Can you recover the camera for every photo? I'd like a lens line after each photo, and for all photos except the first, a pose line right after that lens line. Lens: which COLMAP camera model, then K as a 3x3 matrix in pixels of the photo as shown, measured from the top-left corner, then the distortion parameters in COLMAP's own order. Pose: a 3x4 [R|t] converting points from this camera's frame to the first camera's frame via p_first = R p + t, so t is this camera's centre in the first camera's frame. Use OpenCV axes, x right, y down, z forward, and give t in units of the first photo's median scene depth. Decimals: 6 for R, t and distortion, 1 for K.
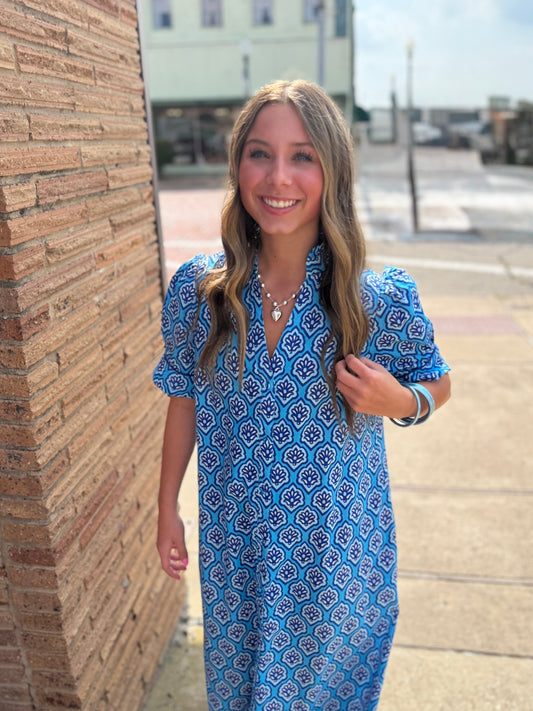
lens RADIAL K [[624.6, 0, 289.4], [0, 624.6, 366.5], [0, 0, 1]] dist [0.012653, -0.035678]
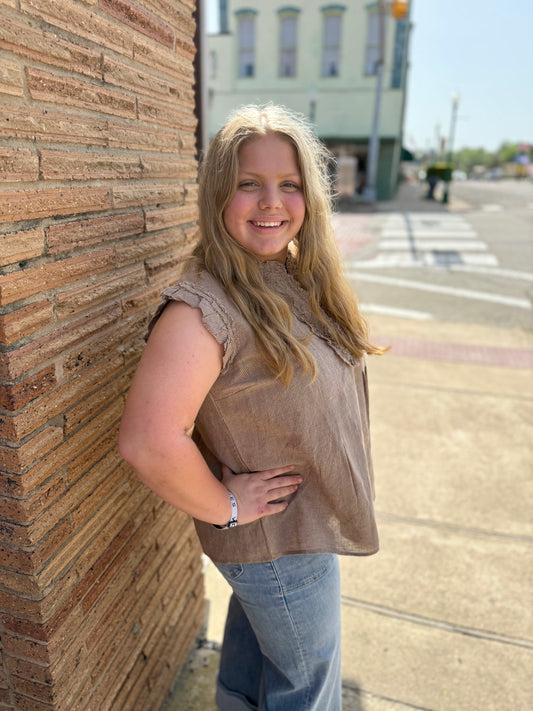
lens RADIAL K [[504.2, 0, 267.8], [0, 504.2, 362.8], [0, 0, 1]] dist [-0.009268, -0.004473]
pose [[0.989292, 0.088397, -0.116134, -0.001396], [-0.086515, 0.996026, 0.021156, -0.106177], [0.117543, -0.010882, 0.993008, 0.240060]]
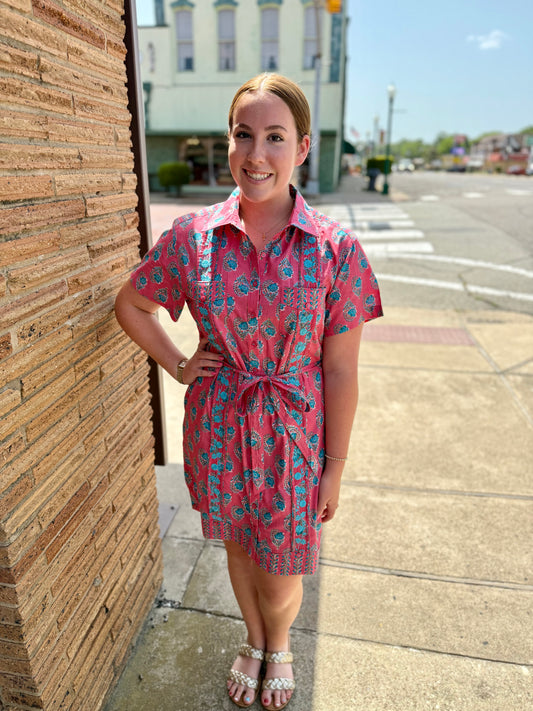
lens RADIAL K [[504.2, 0, 267.7], [0, 504.2, 366.4], [0, 0, 1]] dist [-0.009268, -0.004473]
pose [[0.998681, 0.043922, -0.026611, 0.039006], [-0.043073, 0.998570, 0.031665, -0.066834], [0.027963, -0.030477, 0.999144, 0.149749]]
